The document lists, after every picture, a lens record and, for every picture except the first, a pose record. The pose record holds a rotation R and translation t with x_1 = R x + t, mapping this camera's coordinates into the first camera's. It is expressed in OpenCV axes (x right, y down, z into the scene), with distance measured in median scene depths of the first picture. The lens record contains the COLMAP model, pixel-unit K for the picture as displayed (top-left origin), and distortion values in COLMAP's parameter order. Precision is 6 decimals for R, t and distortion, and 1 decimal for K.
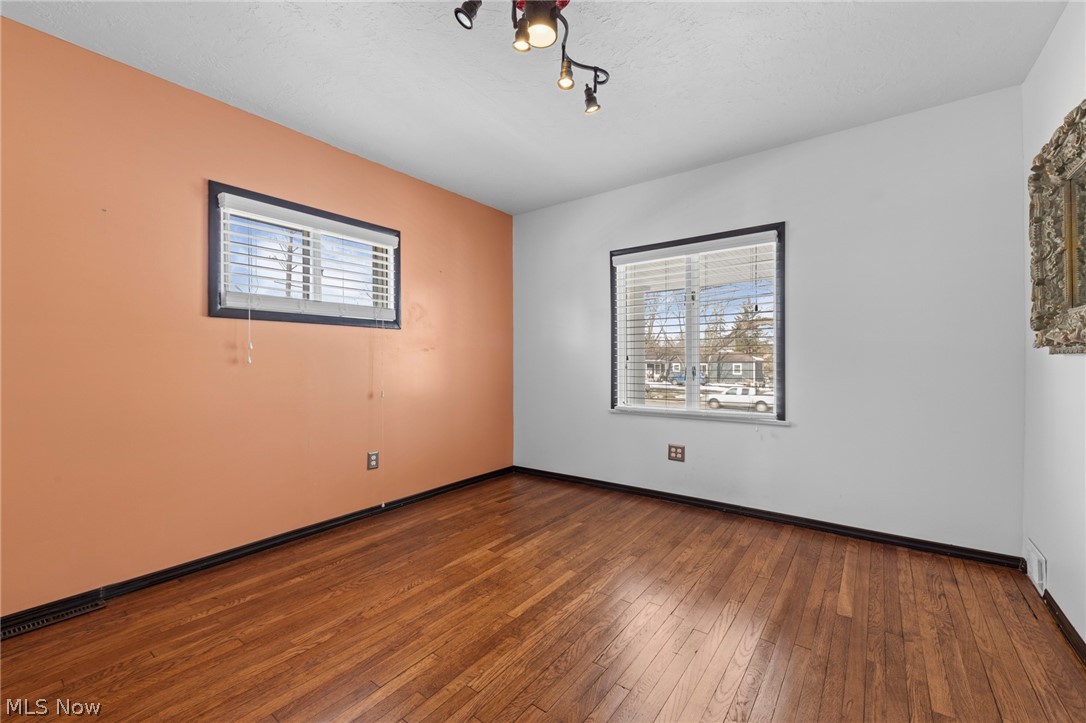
lens RADIAL K [[445.6, 0, 544.2], [0, 445.6, 359.7], [0, 0, 1]] dist [-0.000053, -0.000005]
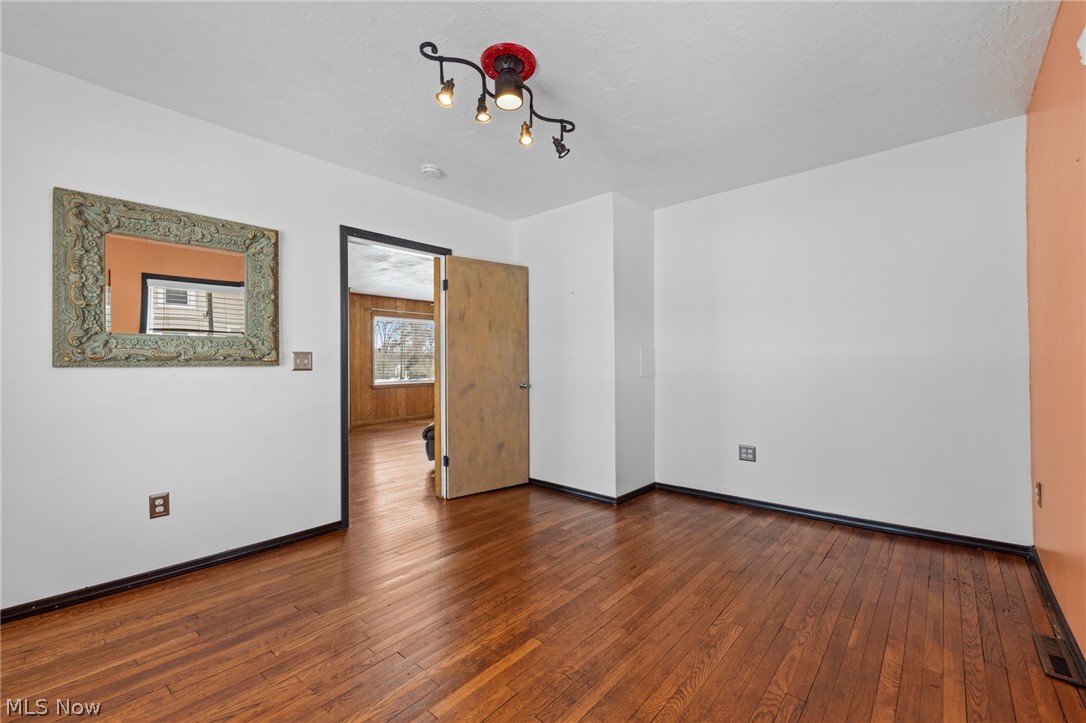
lens RADIAL K [[445.6, 0, 541.1], [0, 445.6, 360.1], [0, 0, 1]] dist [-0.000053, -0.000005]
pose [[-0.996169, 0.010935, 0.086761, -0.168666], [0.010661, 0.999937, -0.003621, -0.011429], [-0.086795, -0.002682, -0.996223, 1.929934]]
